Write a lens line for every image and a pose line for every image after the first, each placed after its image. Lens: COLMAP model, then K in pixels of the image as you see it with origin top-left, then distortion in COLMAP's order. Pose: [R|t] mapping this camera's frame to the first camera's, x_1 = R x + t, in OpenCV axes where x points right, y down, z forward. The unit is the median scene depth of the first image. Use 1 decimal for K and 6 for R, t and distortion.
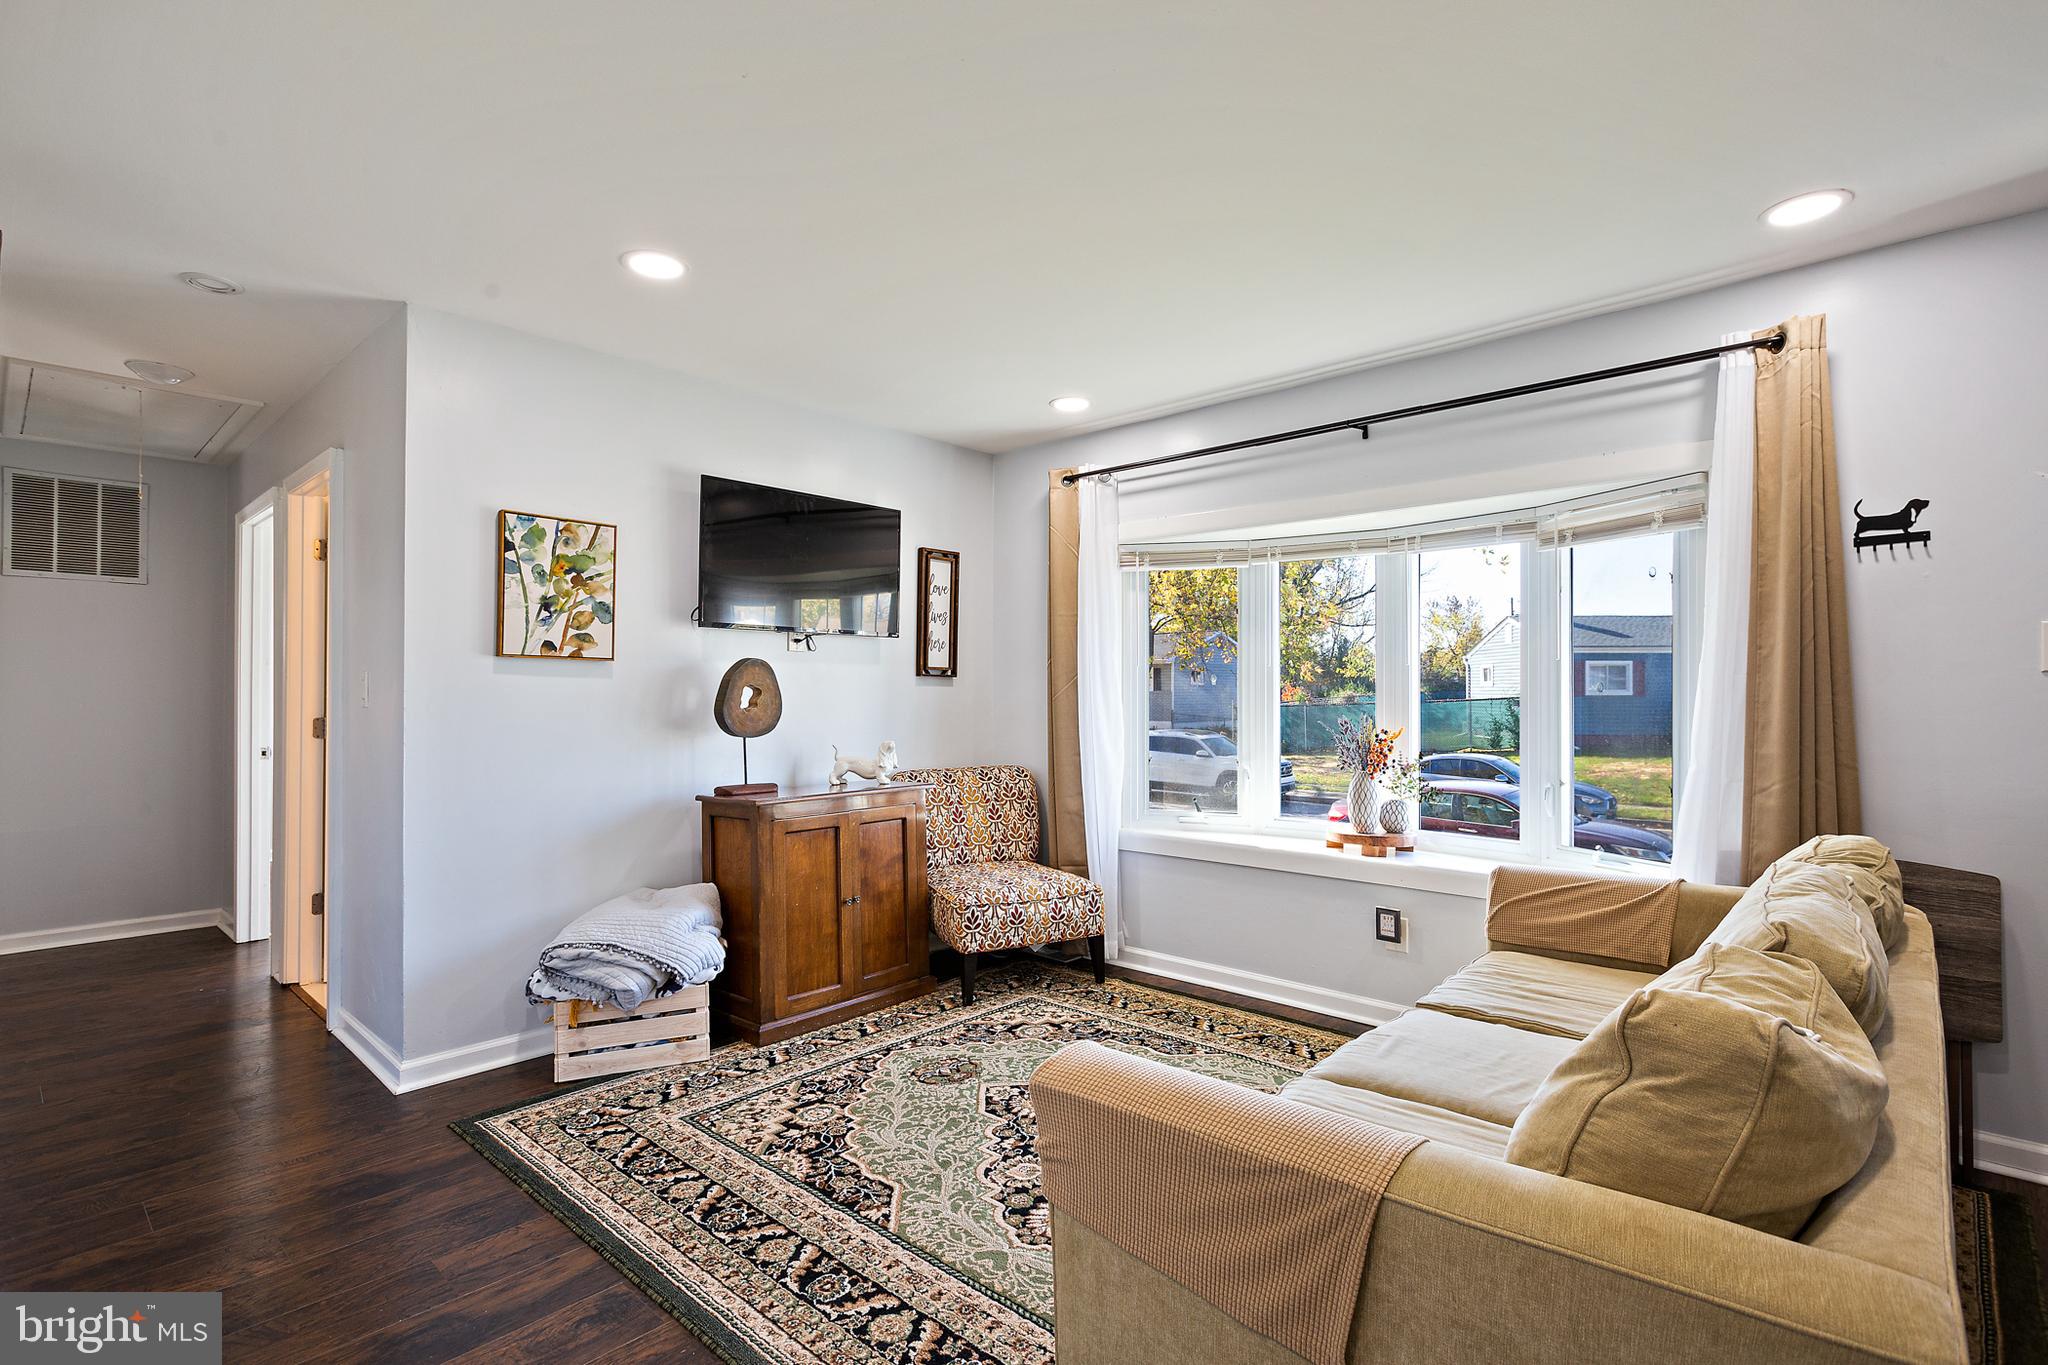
lens RADIAL K [[967.3, 0, 1017.7], [0, 967.3, 679.8], [0, 0, 1]] dist [0.000008, 0.001772]
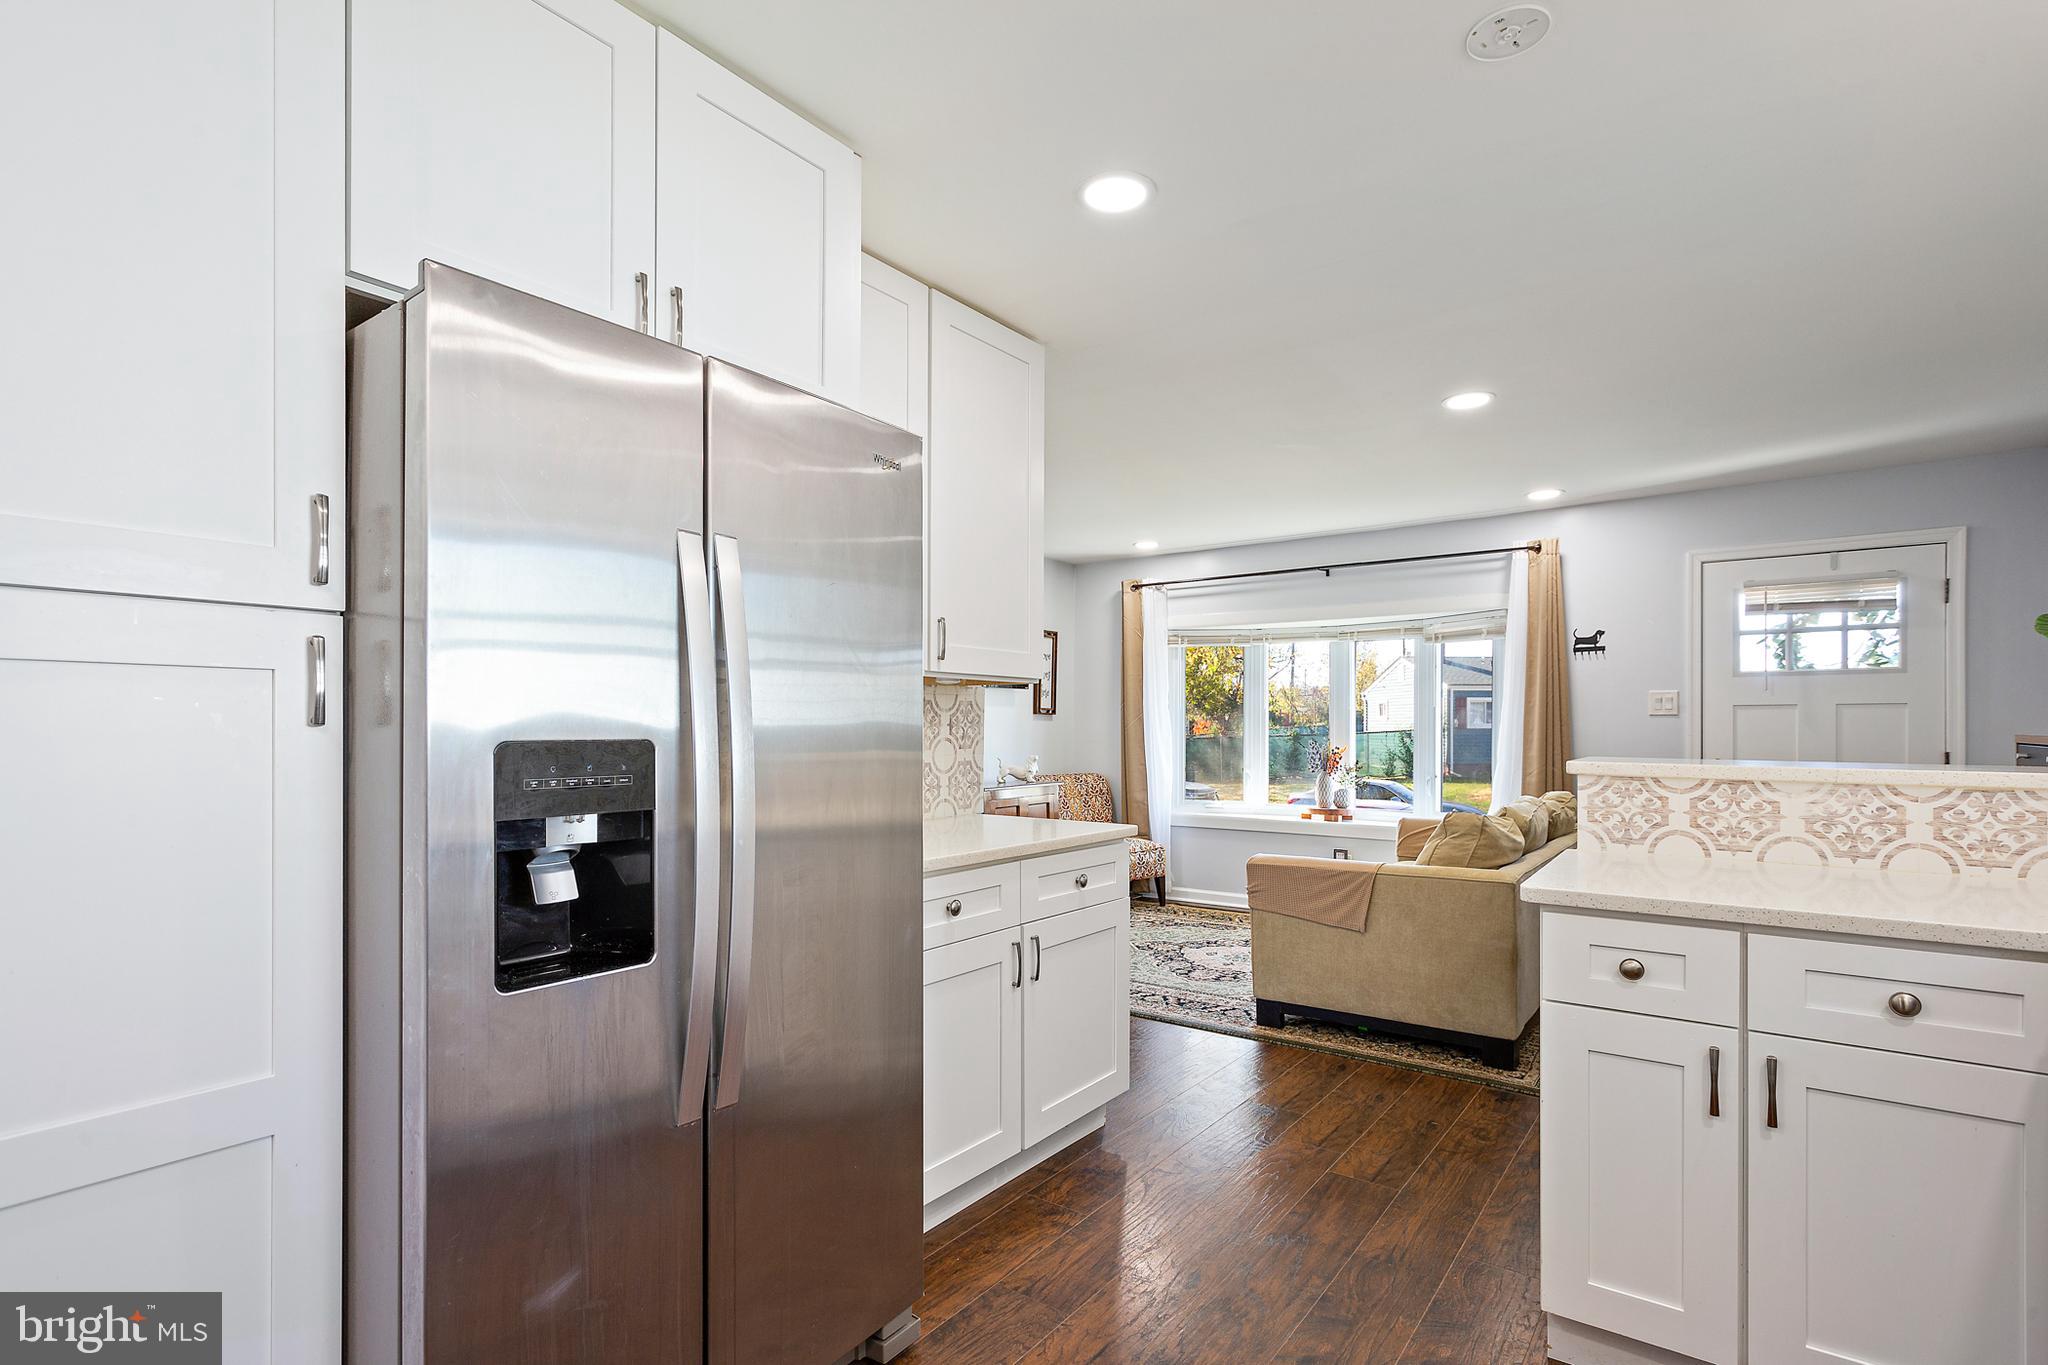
lens RADIAL K [[968.8, 0, 1027.7], [0, 968.8, 717.5], [0, 0, 1]] dist [0.000580, 0.000293]
pose [[0.994804, 0.001585, 0.101798, -0.353821], [-0.002040, 0.999988, 0.004362, -0.006678], [-0.101790, -0.004547, 0.994796, -0.673350]]
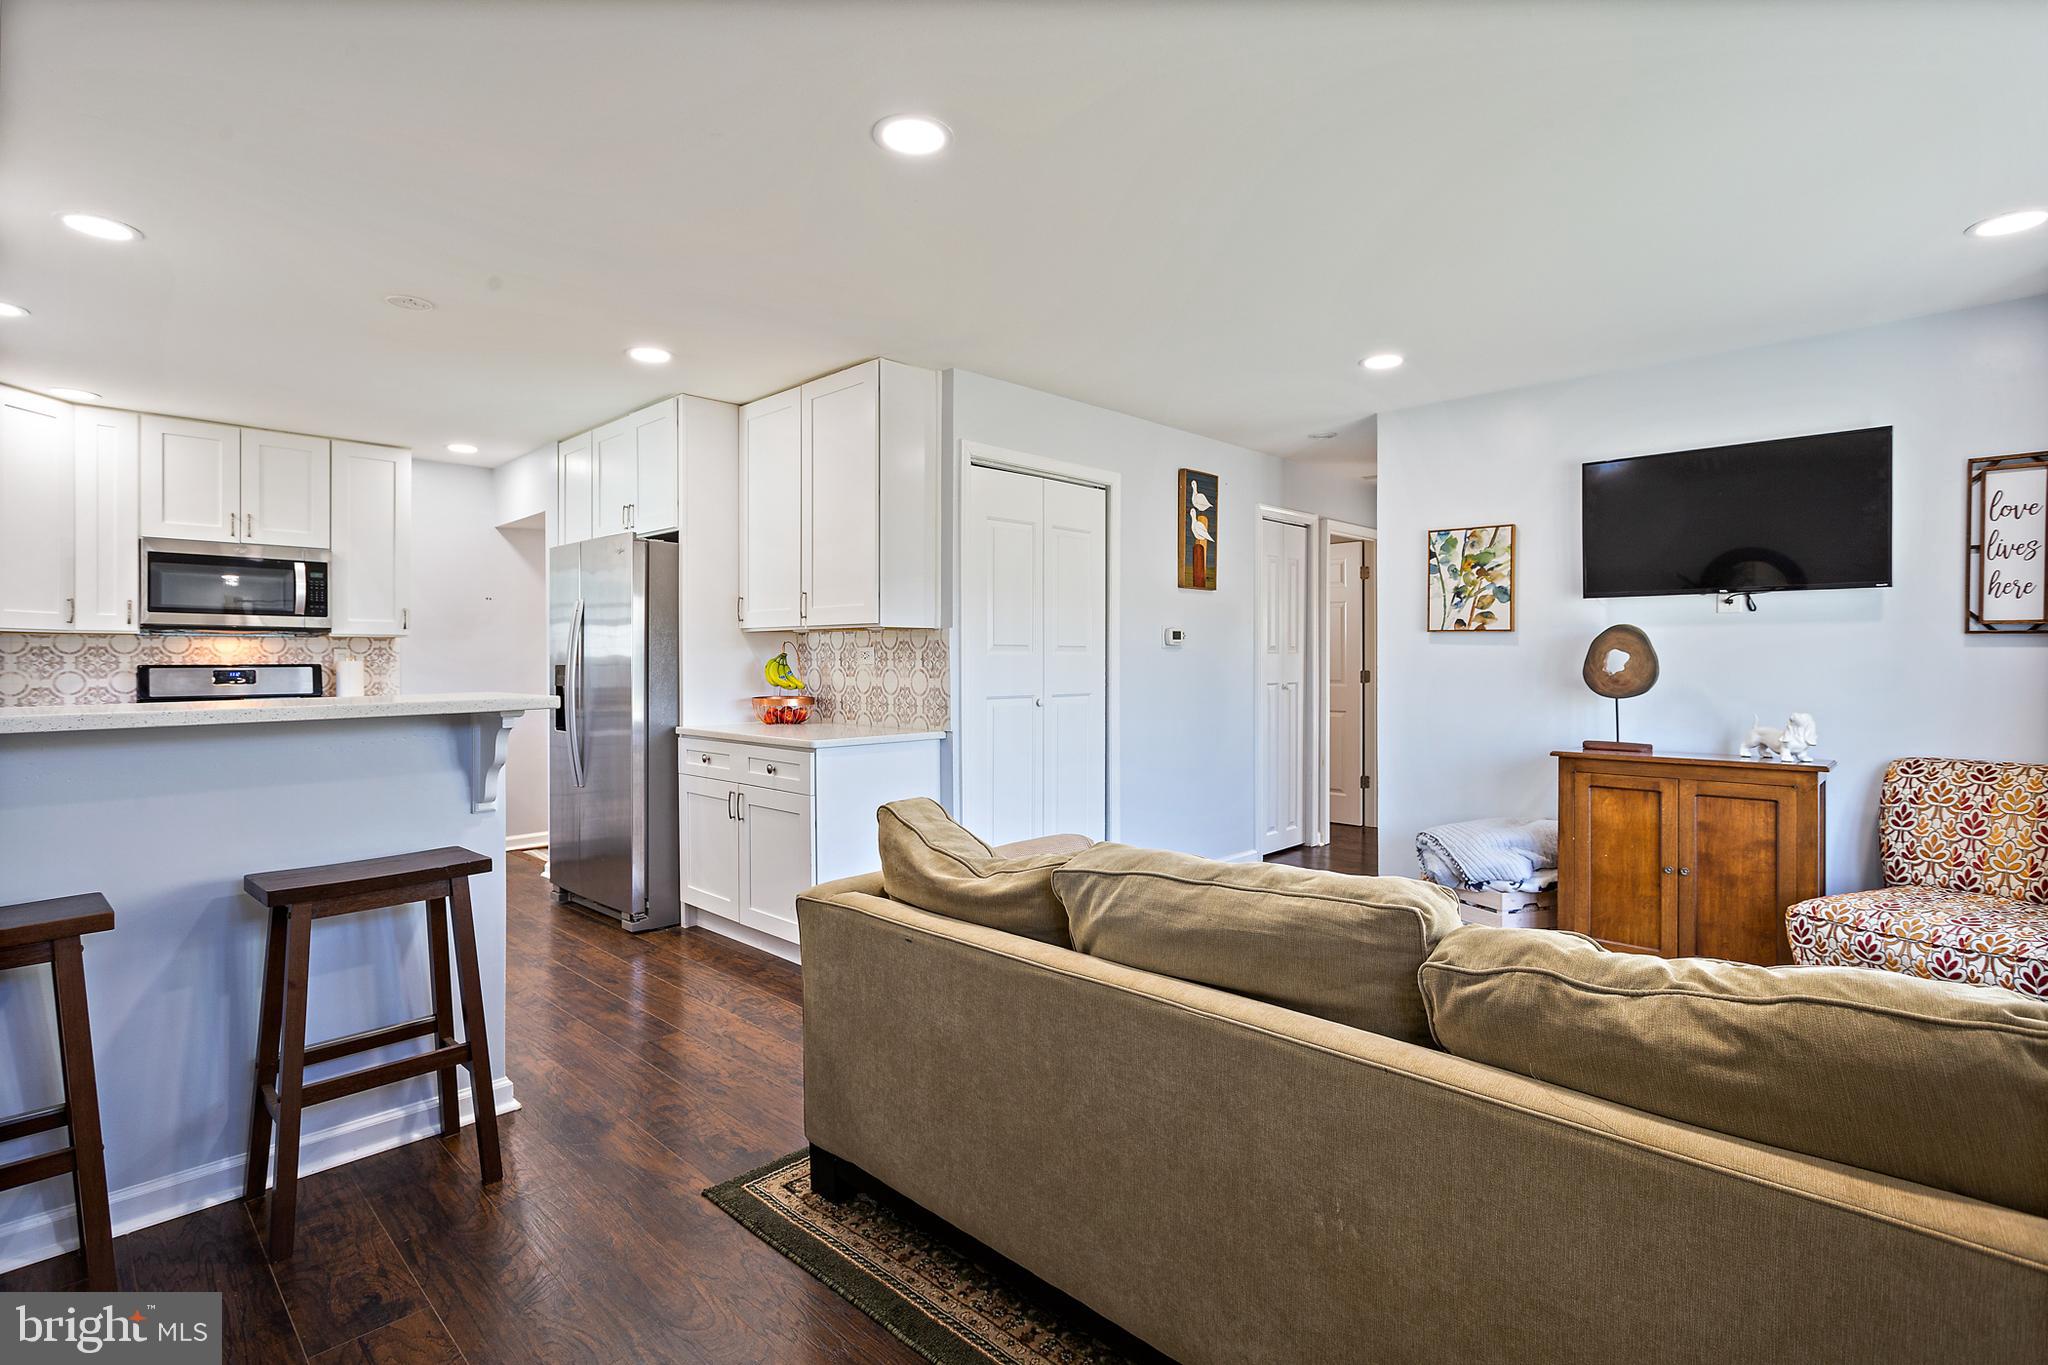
lens RADIAL K [[984.3, 0, 1042.8], [0, 984.3, 649.5], [0, 0, 1]] dist [-0.000808, 0.000041]
pose [[-0.003449, -0.006577, -0.999972, 0.862343], [0.015559, 0.999857, -0.006630, 0.002700], [0.999873, -0.015581, -0.003346, 0.387593]]
